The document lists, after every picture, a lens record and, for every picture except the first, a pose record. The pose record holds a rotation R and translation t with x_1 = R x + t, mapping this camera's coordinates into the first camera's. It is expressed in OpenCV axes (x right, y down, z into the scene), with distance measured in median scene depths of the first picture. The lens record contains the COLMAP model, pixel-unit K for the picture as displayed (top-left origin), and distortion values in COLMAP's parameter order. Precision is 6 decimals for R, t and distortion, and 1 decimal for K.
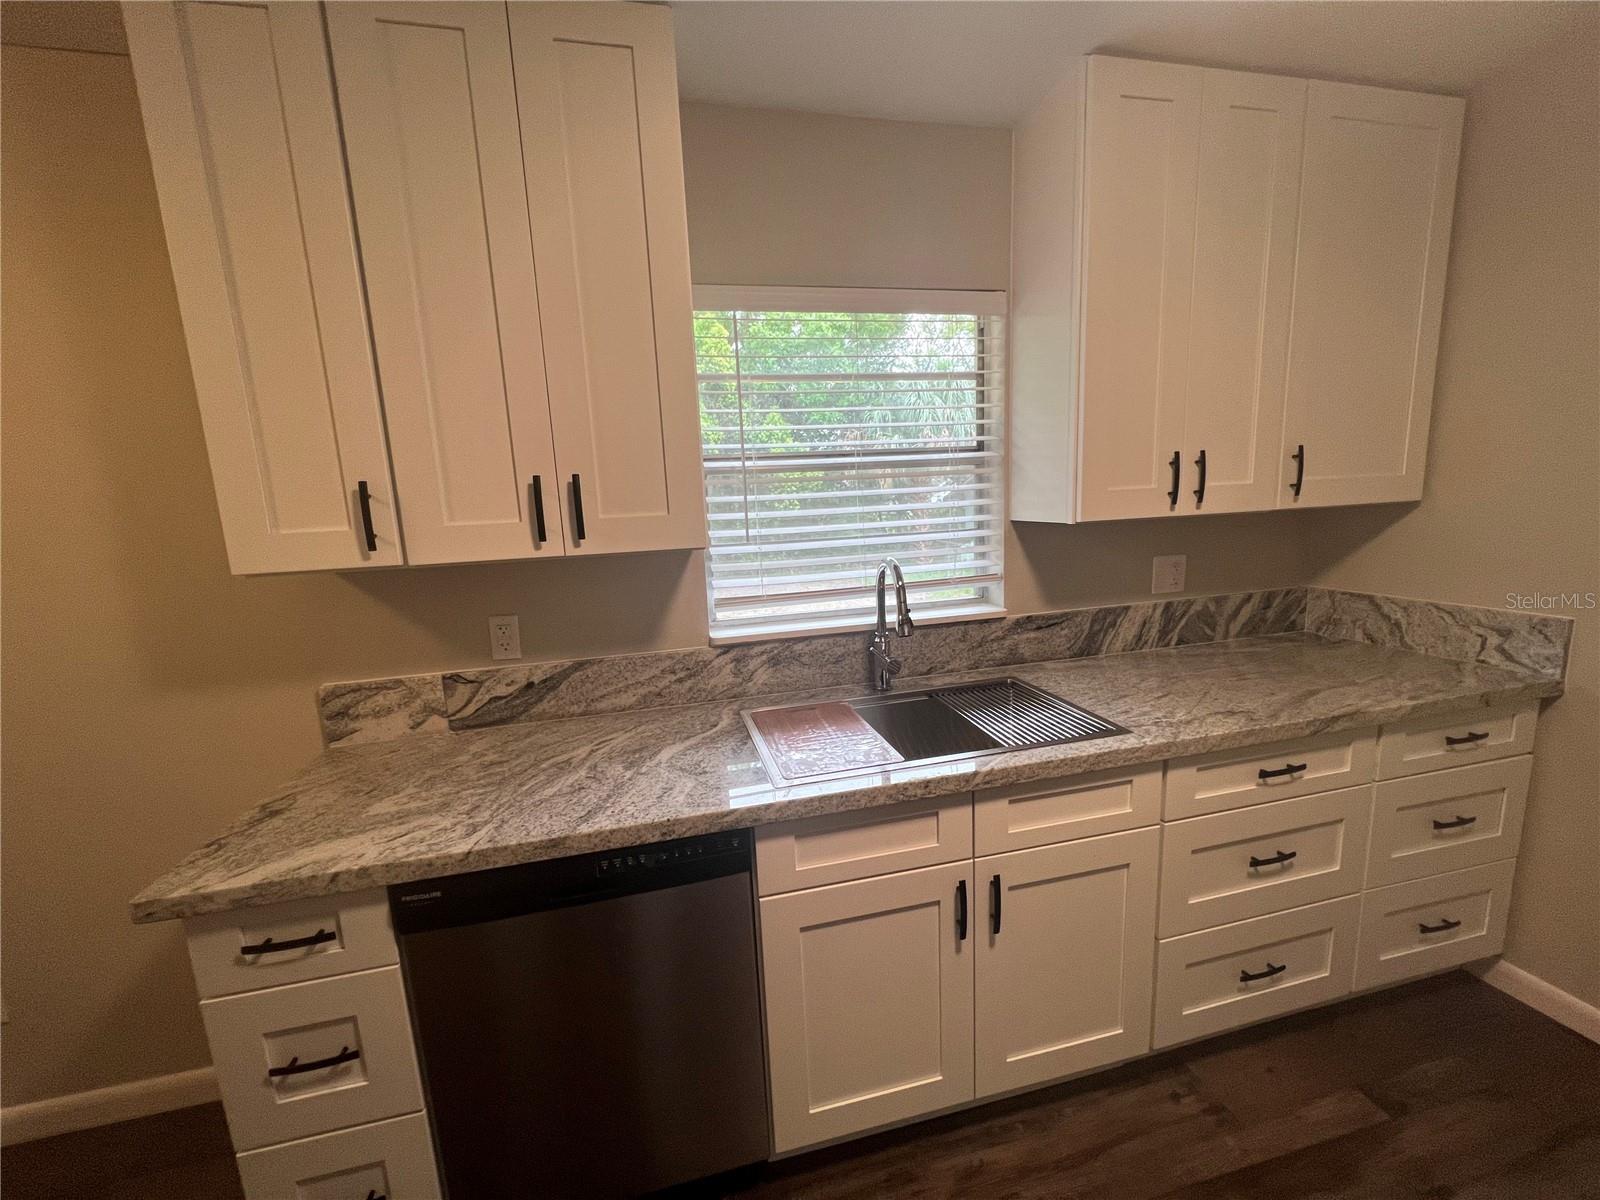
lens RADIAL K [[641.1, 0, 797.7], [0, 641.1, 604.8], [0, 0, 1]] dist [-0.000760, 0.000208]
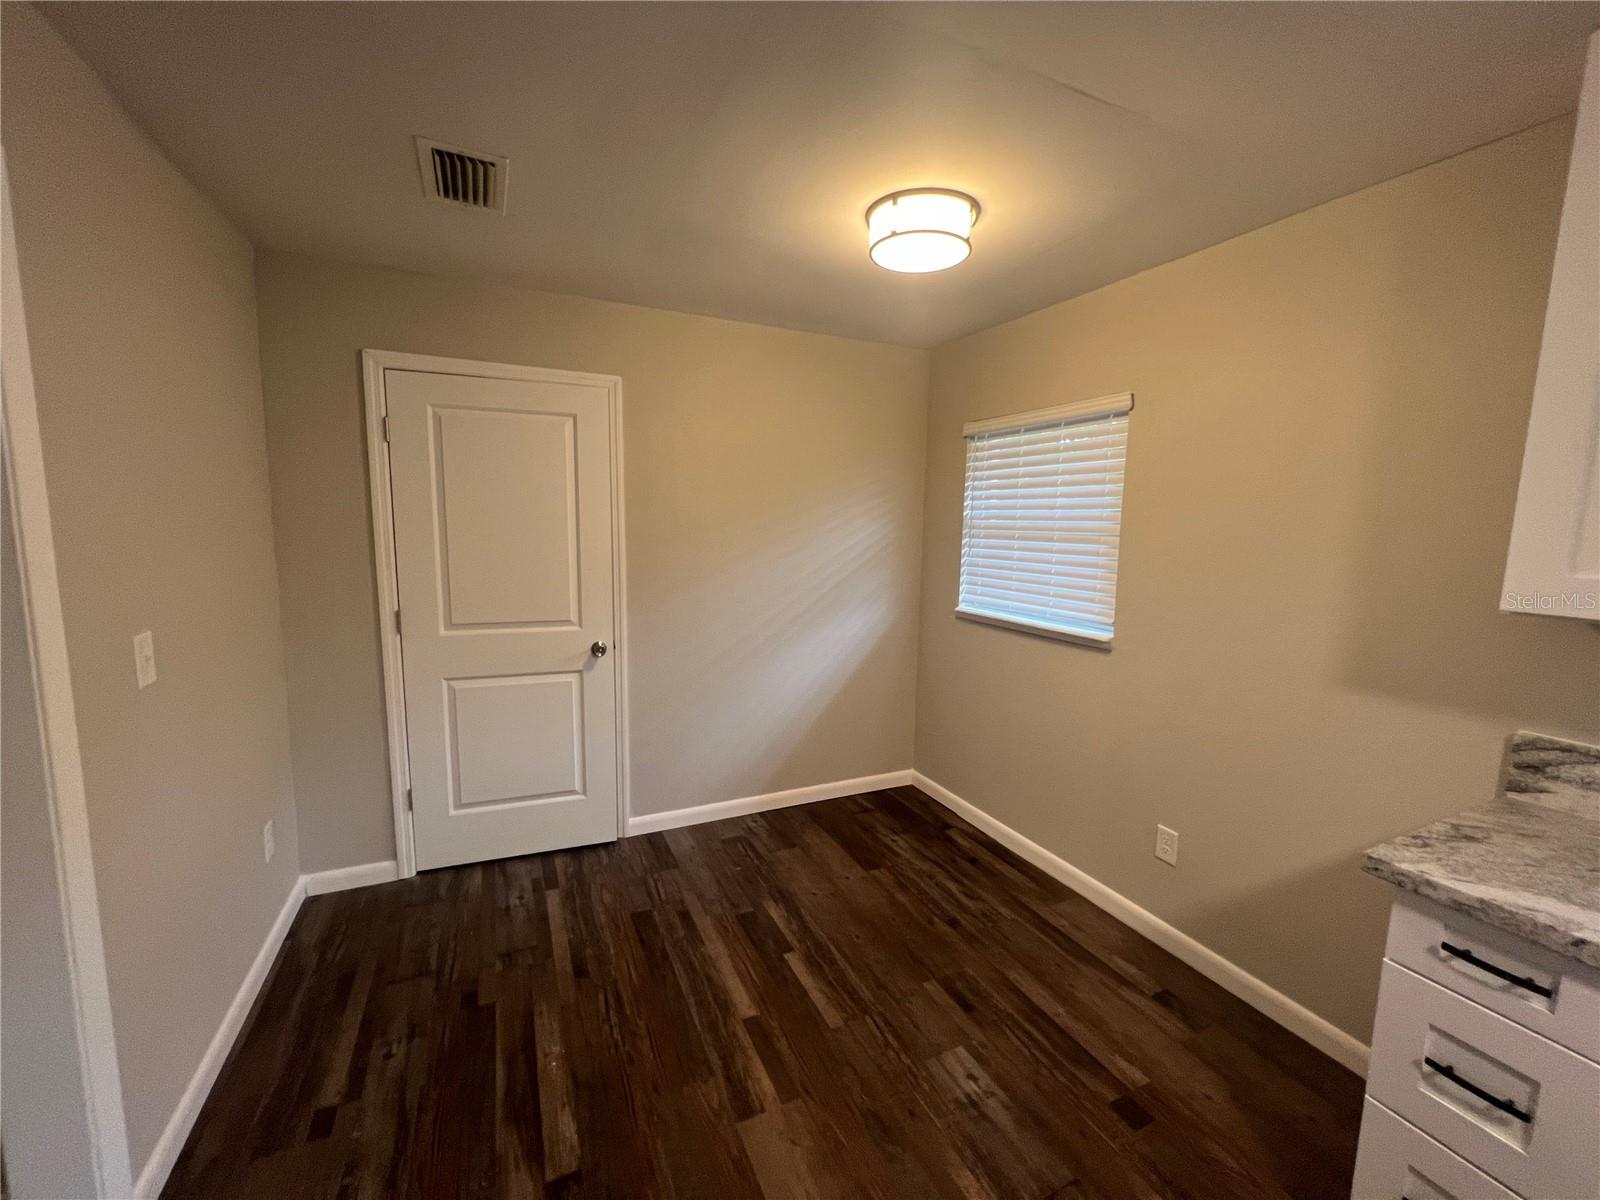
lens RADIAL K [[641.1, 0, 796.8], [0, 641.1, 597.8], [0, 0, 1]] dist [-0.000760, 0.000208]
pose [[0.195112, 0.170896, -0.965777, -0.101967], [-0.185478, 0.973363, 0.134767, 0.005903], [0.963083, 0.152836, 0.221613, -0.421896]]
